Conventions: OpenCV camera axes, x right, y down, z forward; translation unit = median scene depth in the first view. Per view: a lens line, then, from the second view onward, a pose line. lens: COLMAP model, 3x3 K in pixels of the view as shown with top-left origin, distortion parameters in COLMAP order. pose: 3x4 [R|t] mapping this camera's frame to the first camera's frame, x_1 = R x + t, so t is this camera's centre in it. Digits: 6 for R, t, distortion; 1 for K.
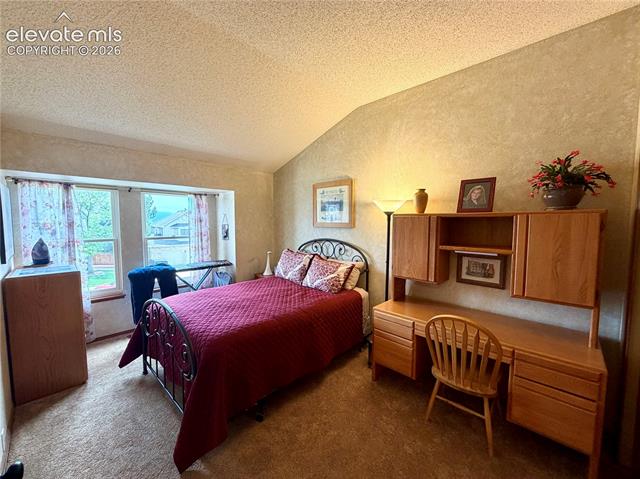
lens RADIAL K [[254.9, 0, 319.0], [0, 254.9, 238.7], [0, 0, 1]] dist [-0.000493, 0.000006]
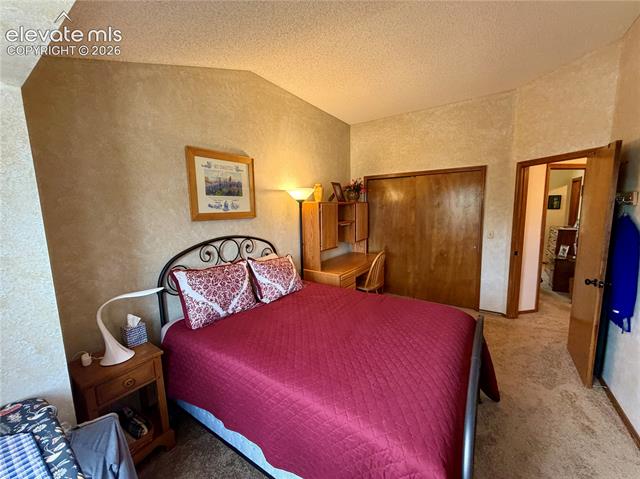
lens RADIAL K [[254.9, 0, 319.1], [0, 254.9, 240.3], [0, 0, 1]] dist [-0.000493, 0.000006]
pose [[-0.149737, -0.120205, 0.981392, -0.701334], [0.096616, 0.986053, 0.135517, -0.059787], [-0.983994, 0.115110, -0.136035, 0.883566]]
